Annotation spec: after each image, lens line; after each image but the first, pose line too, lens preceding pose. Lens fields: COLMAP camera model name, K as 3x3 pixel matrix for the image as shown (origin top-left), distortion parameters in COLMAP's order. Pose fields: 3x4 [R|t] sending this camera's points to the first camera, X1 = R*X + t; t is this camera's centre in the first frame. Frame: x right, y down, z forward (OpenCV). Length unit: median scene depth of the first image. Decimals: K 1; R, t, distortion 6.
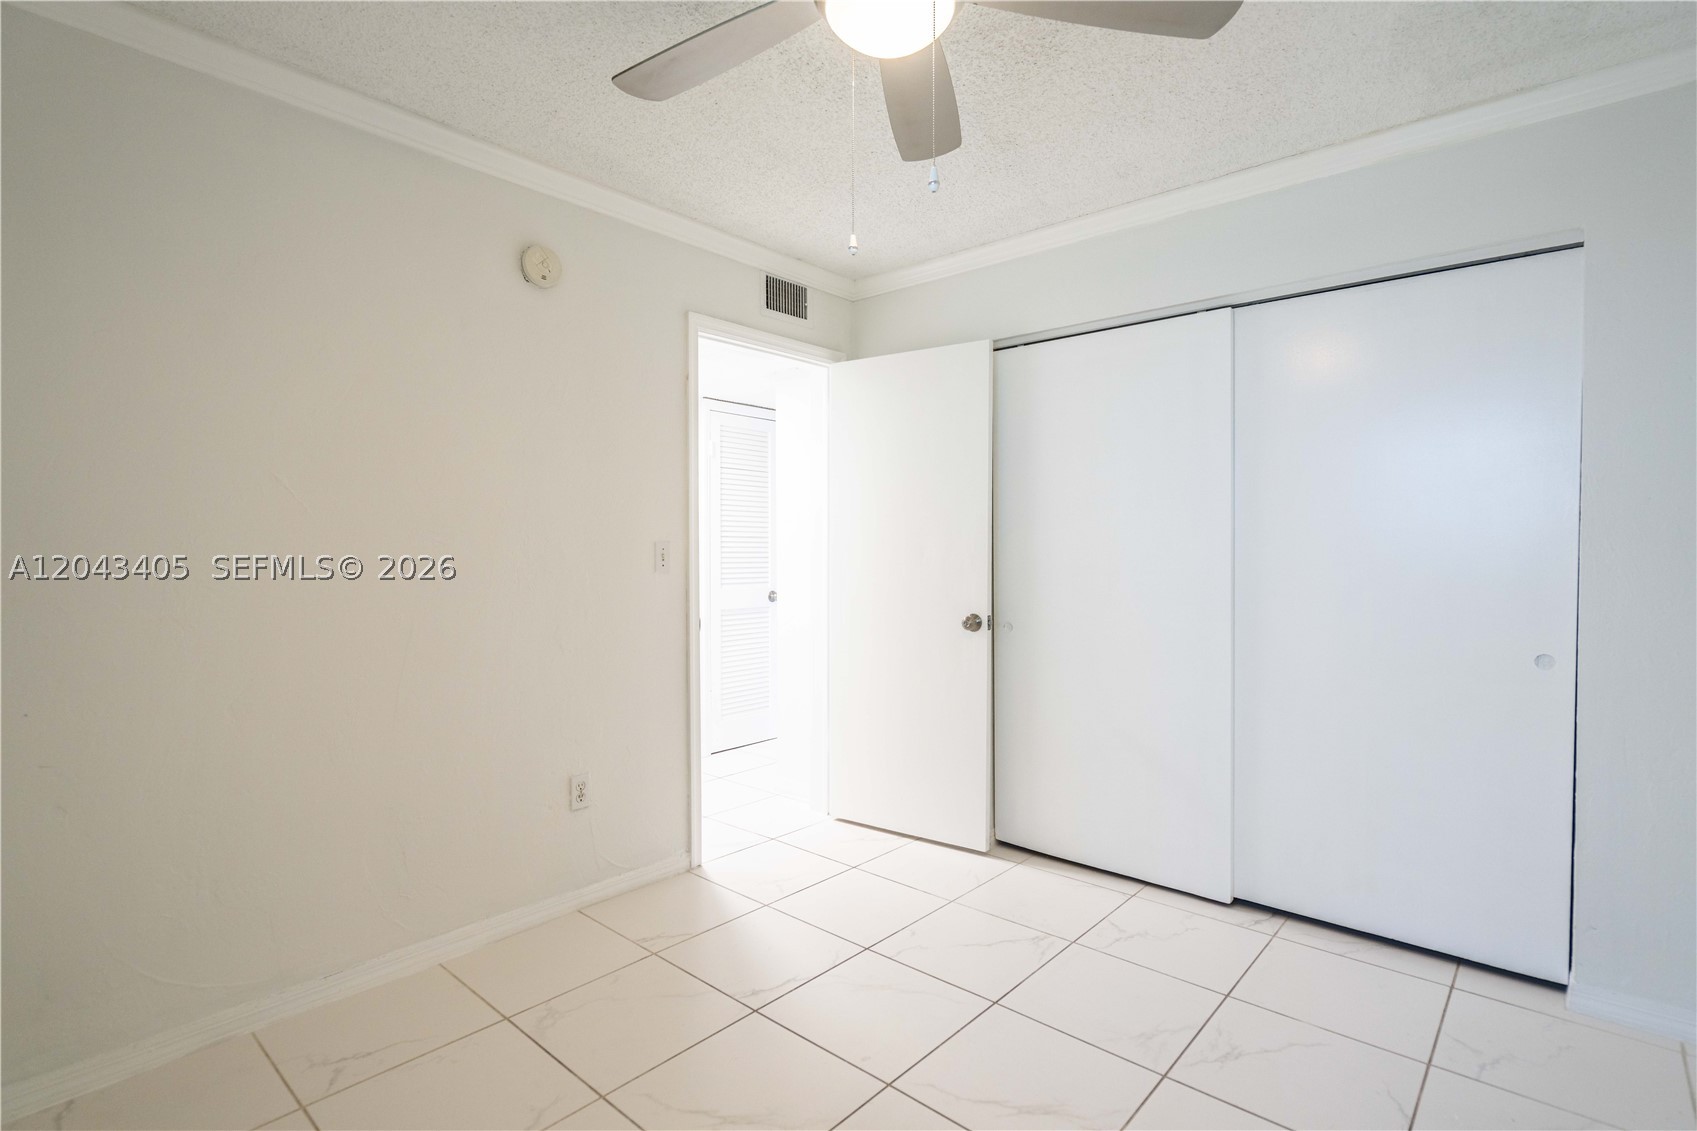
lens RADIAL K [[813.8, 0, 848.5], [0, 813.8, 565.5], [0, 0, 1]] dist [0.000815, 0.000356]
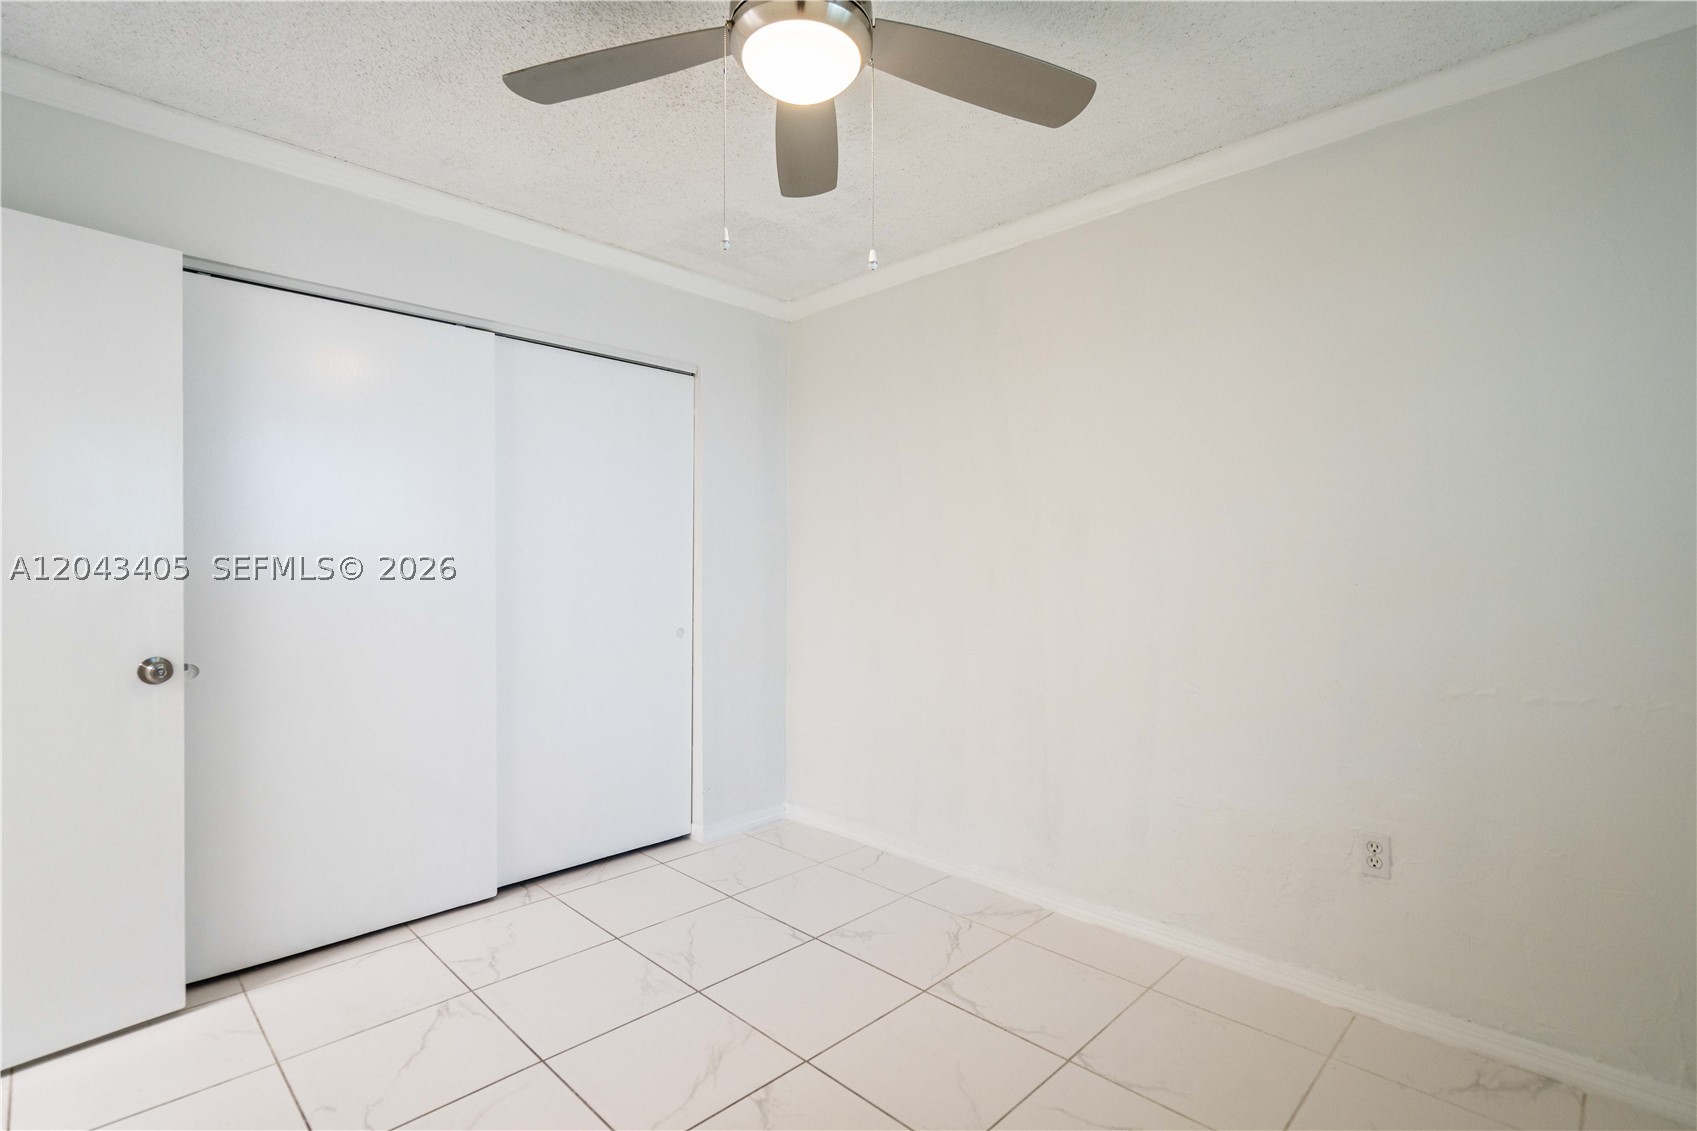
lens RADIAL K [[806.6, 0, 843.1], [0, 806.6, 568.5], [0, 0, 1]] dist [0.000153, 0.000138]
pose [[0.058365, -0.005755, 0.998279, -0.586836], [0.019369, 0.999802, 0.004631, -0.005925], [-0.998107, 0.019065, 0.058465, 0.513286]]
